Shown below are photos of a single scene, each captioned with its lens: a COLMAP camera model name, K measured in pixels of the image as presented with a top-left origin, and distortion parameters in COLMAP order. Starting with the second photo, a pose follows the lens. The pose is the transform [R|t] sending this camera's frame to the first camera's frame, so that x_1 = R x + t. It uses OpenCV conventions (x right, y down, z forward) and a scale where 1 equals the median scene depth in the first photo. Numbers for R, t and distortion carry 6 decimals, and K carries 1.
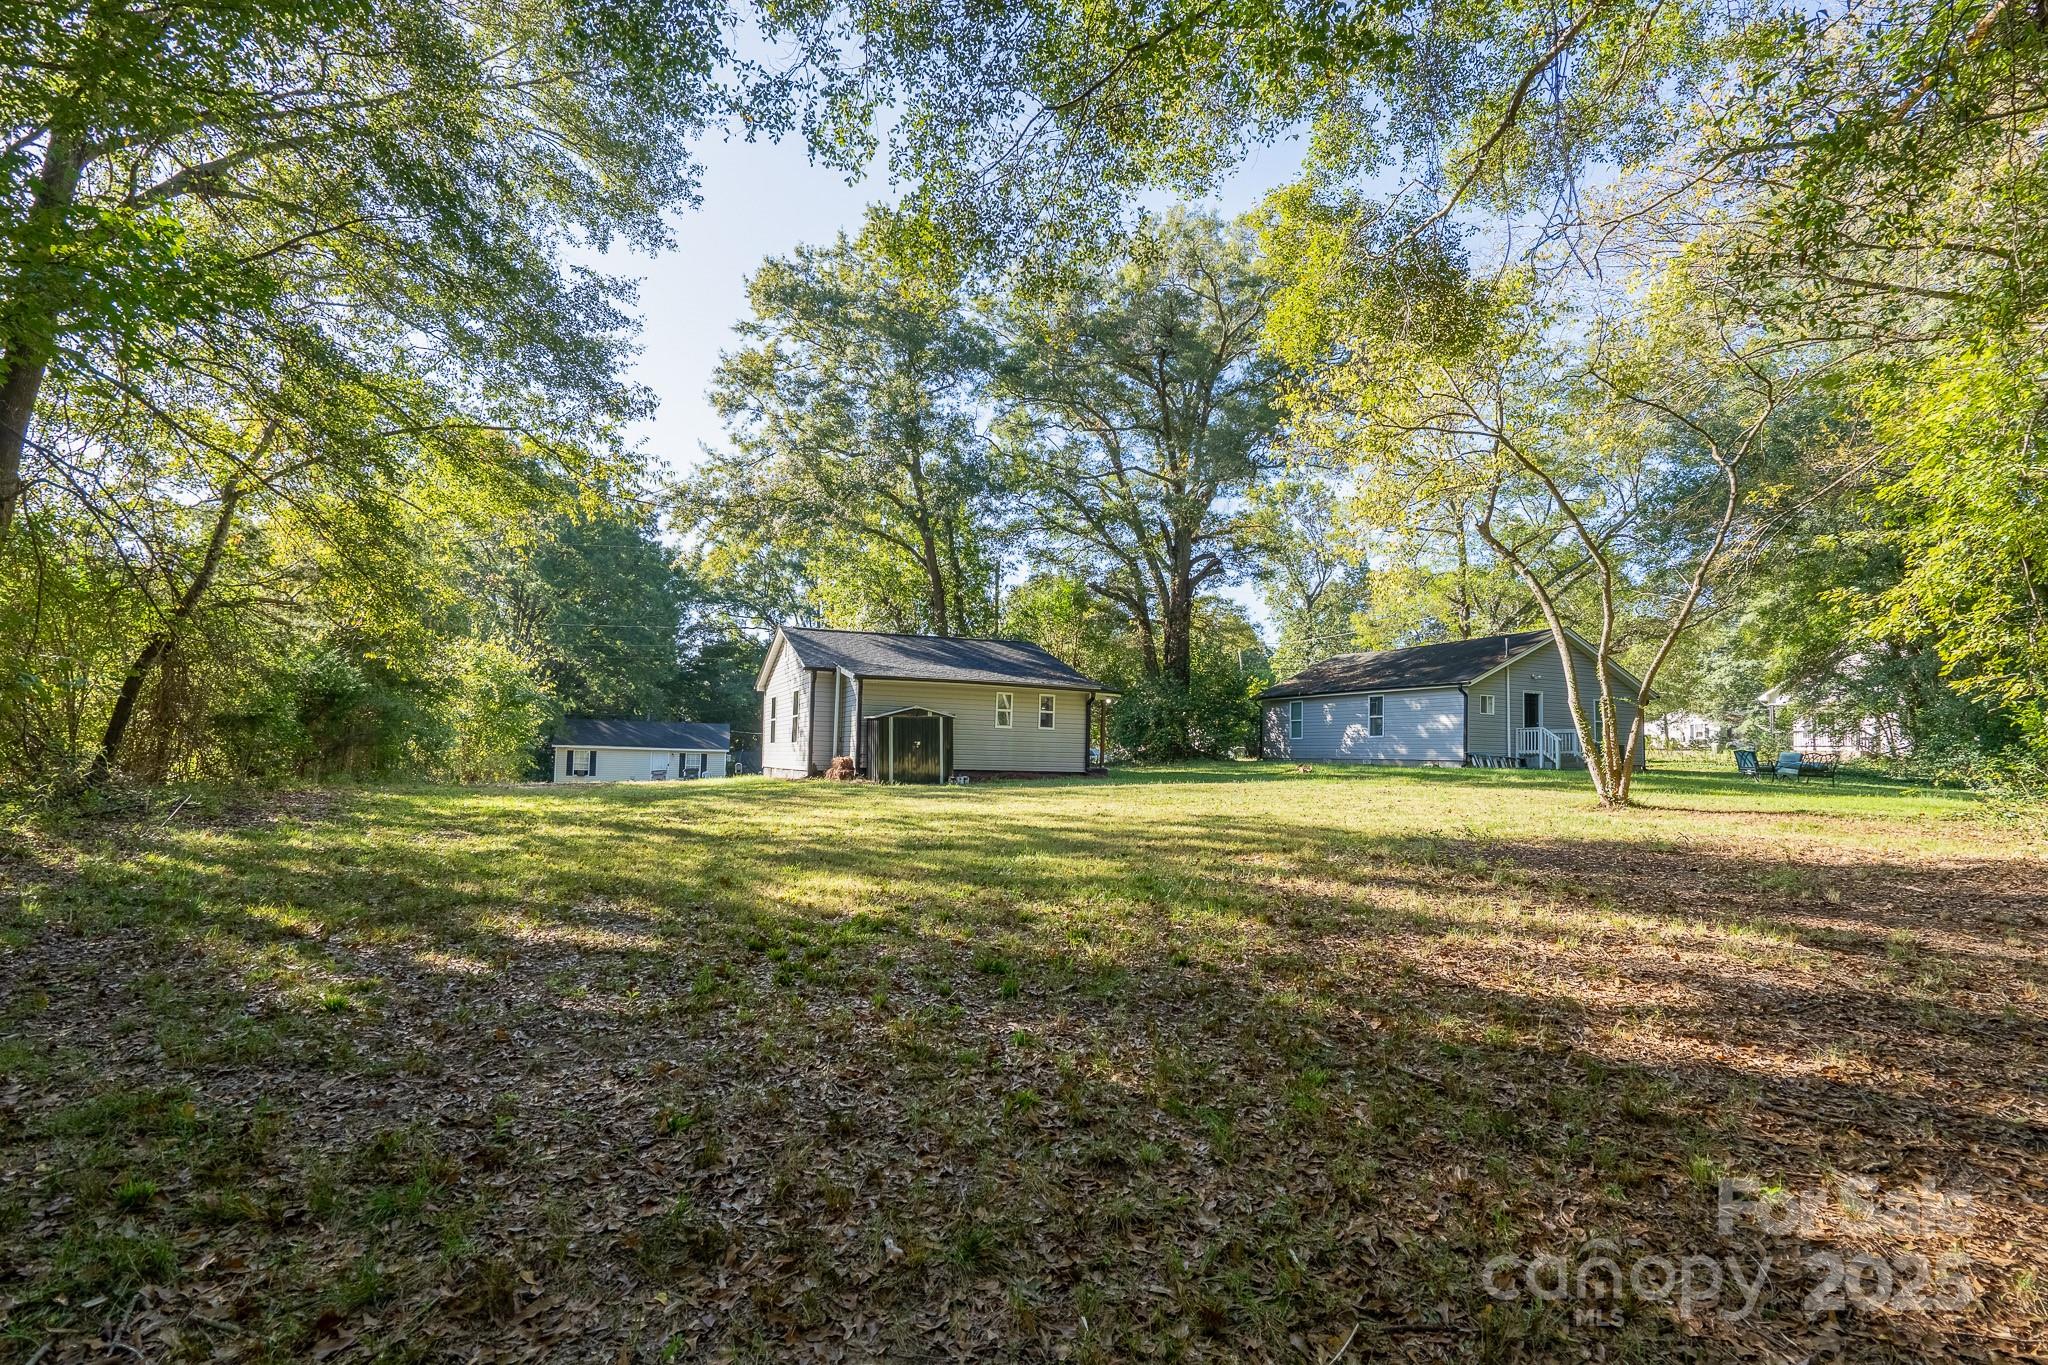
lens RADIAL K [[917.5, 0, 1026.1], [0, 917.5, 696.3], [0, 0, 1]] dist [-0.000466, 0.000075]
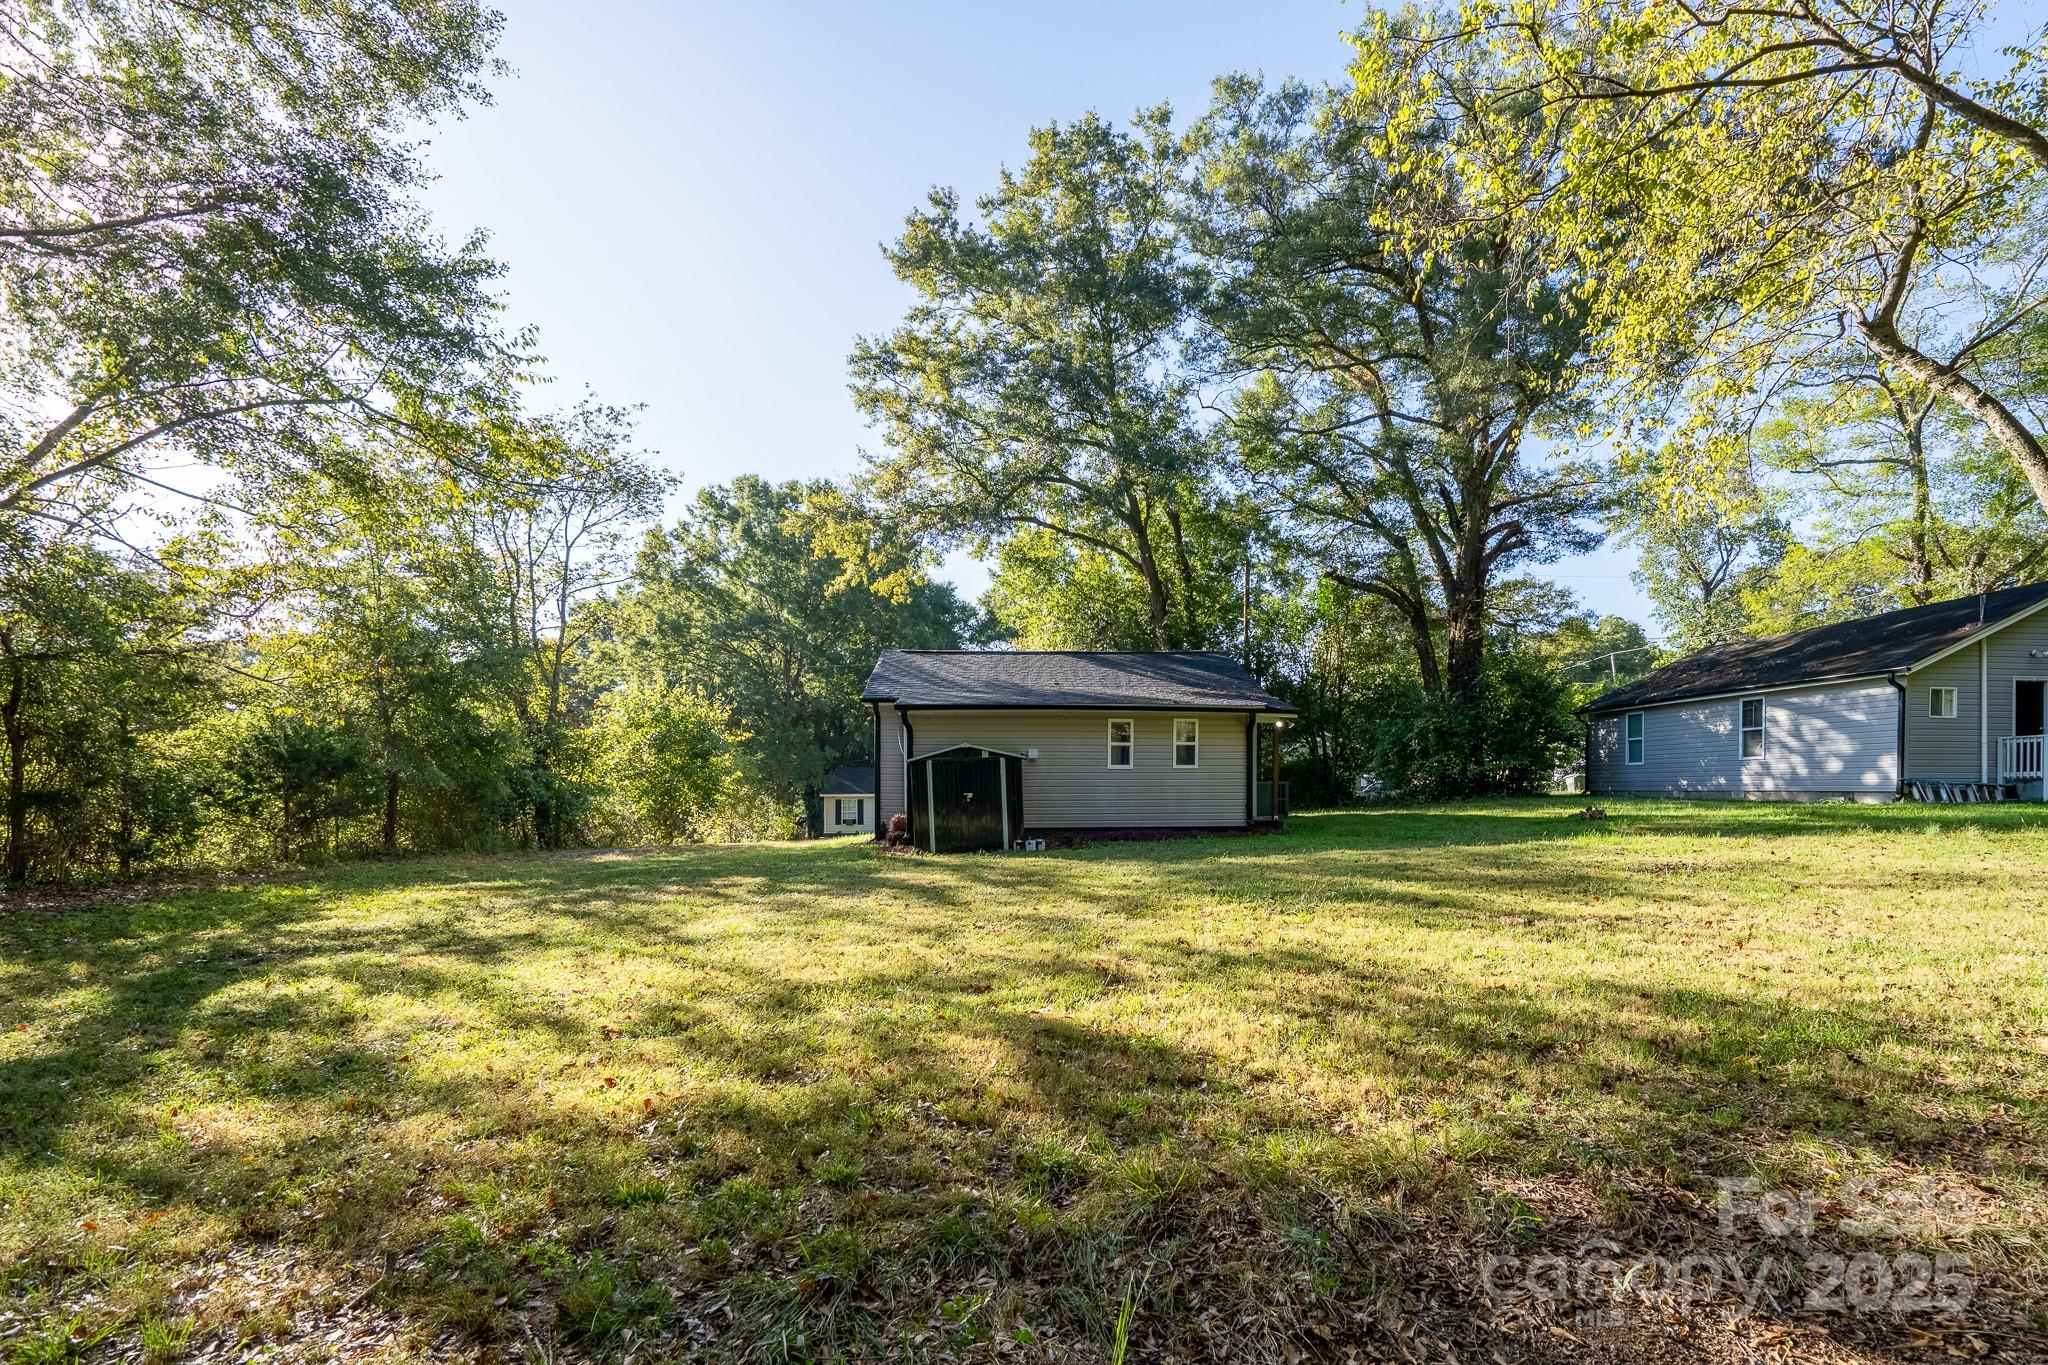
lens RADIAL K [[931.1, 0, 1112.7], [0, 931.1, 789.1], [0, 0, 1]] dist [-0.010255, 0.000125]
pose [[0.957070, -0.025924, -0.288696, 0.118773], [0.044128, 0.997414, 0.056726, 0.005982], [0.286479, -0.067030, 0.955739, 0.195098]]
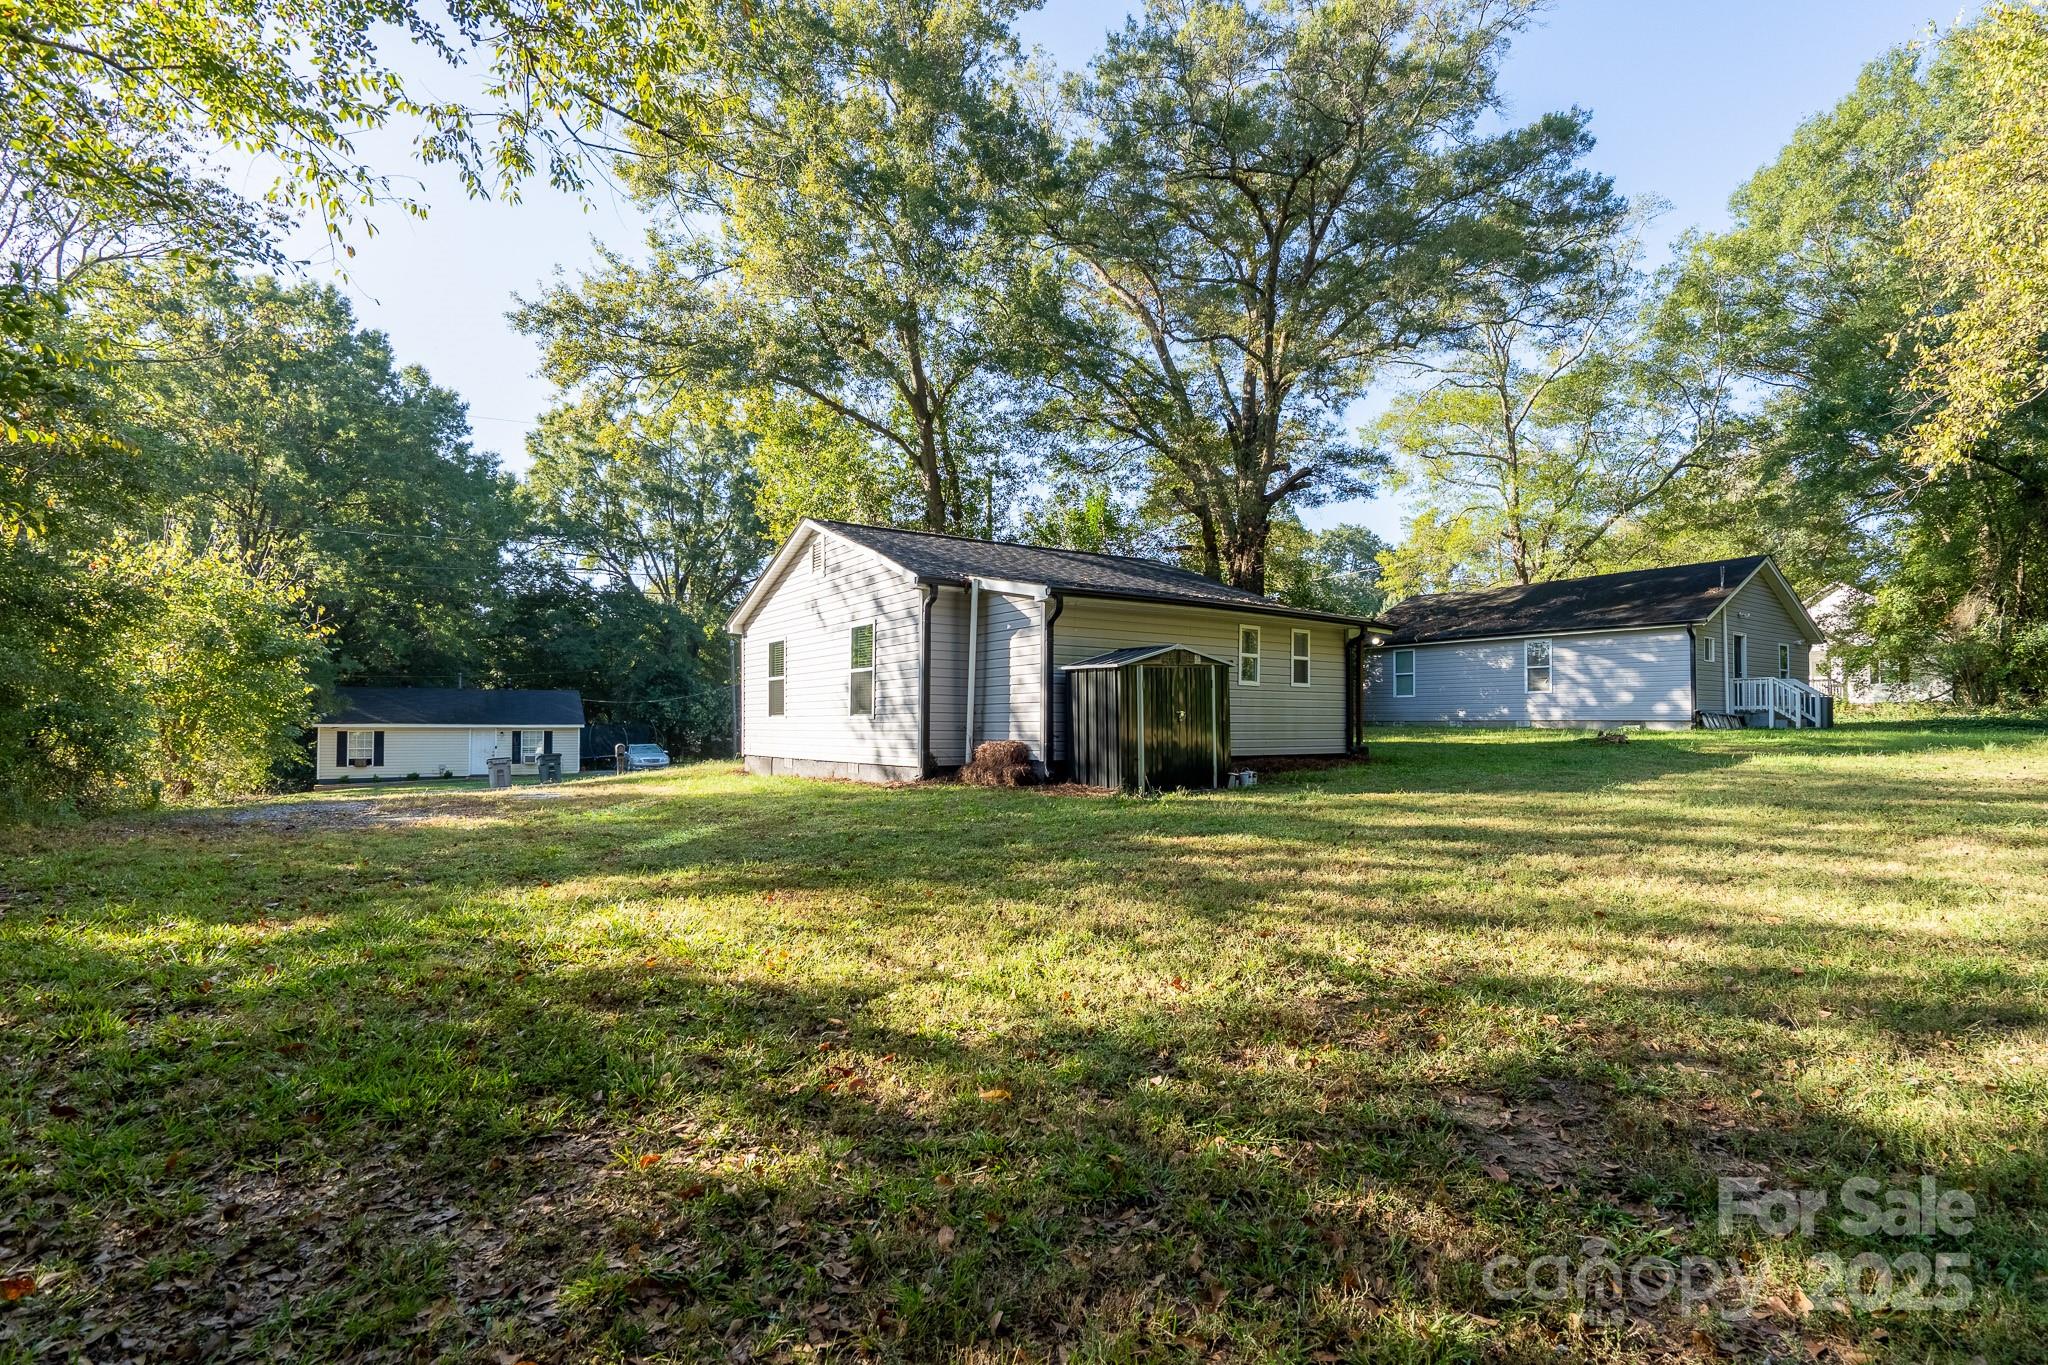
lens RADIAL K [[917.1, 0, 1045.9], [0, 917.1, 688.5], [0, 0, 1]] dist [0.001771, 0.000077]
pose [[0.976357, -0.014586, 0.215670, -0.185171], [0.007750, 0.999441, 0.032507, 0.011022], [-0.216024, -0.030067, 0.975925, 0.299268]]
